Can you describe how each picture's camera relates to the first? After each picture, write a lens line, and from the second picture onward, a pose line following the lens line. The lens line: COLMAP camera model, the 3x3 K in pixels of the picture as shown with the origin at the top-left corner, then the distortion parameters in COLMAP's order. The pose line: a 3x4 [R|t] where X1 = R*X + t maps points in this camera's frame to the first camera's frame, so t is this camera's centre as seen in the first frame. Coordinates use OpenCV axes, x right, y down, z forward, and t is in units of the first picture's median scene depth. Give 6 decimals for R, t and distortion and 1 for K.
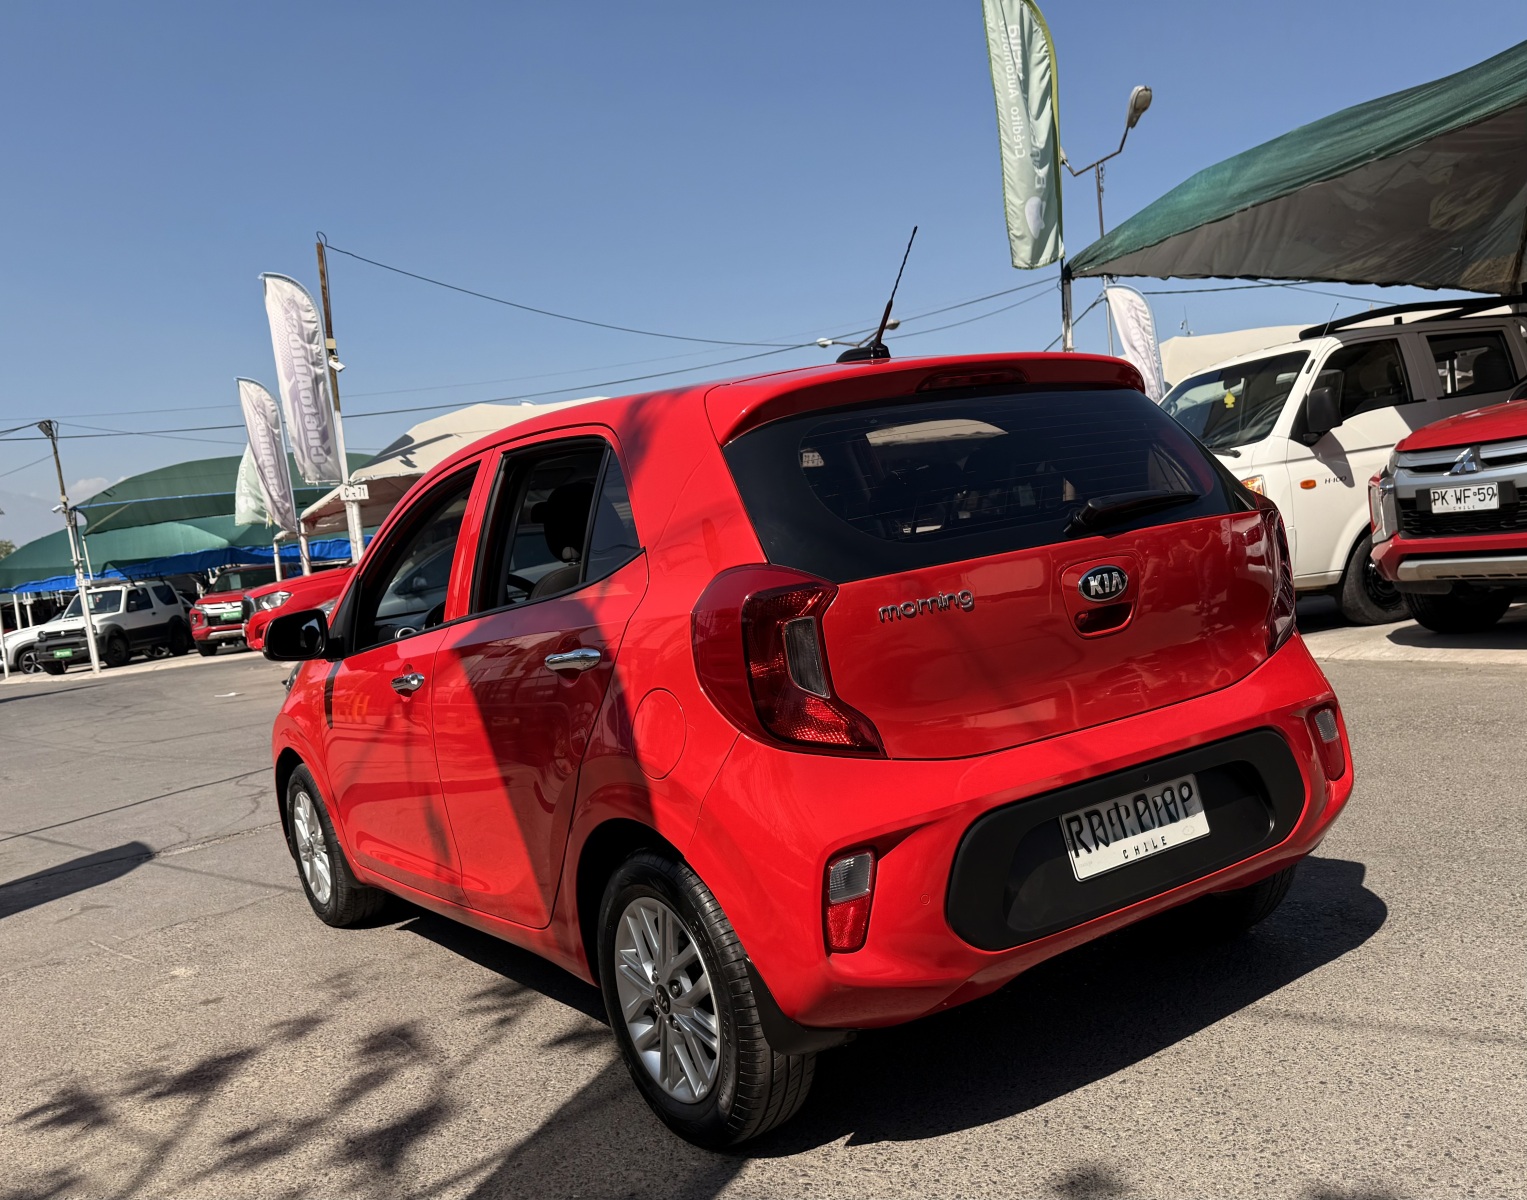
lens RADIAL K [[1300.0, 0, 824.0], [0, 1300.0, 649.5], [0, 0, 1]] dist [0.016406, -0.012400]
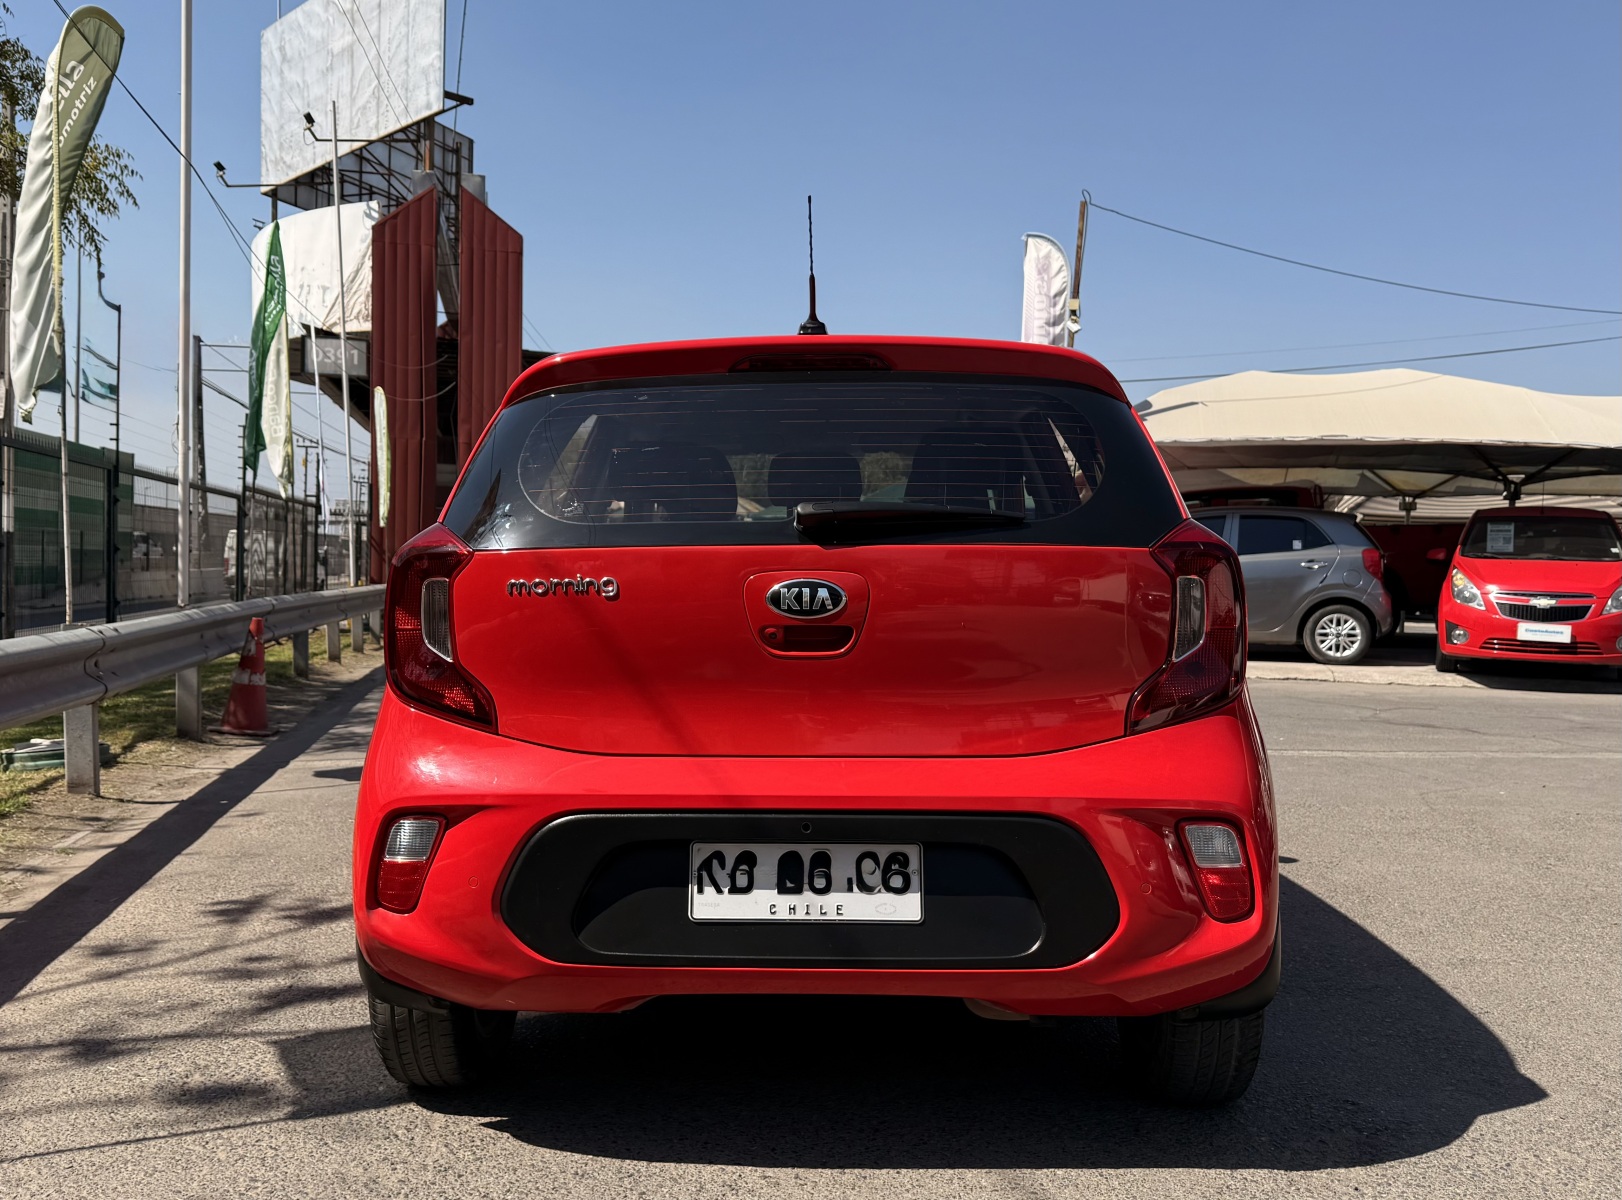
lens RADIAL K [[1414.7, 0, 848.9], [0, 1414.7, 601.9], [0, 0, 1]] dist [0.168789, -0.319191]
pose [[0.799616, 0.144436, -0.582884, 0.677364], [-0.159471, 0.986866, 0.025774, -0.066060], [0.578951, 0.072344, 0.812147, 0.206171]]
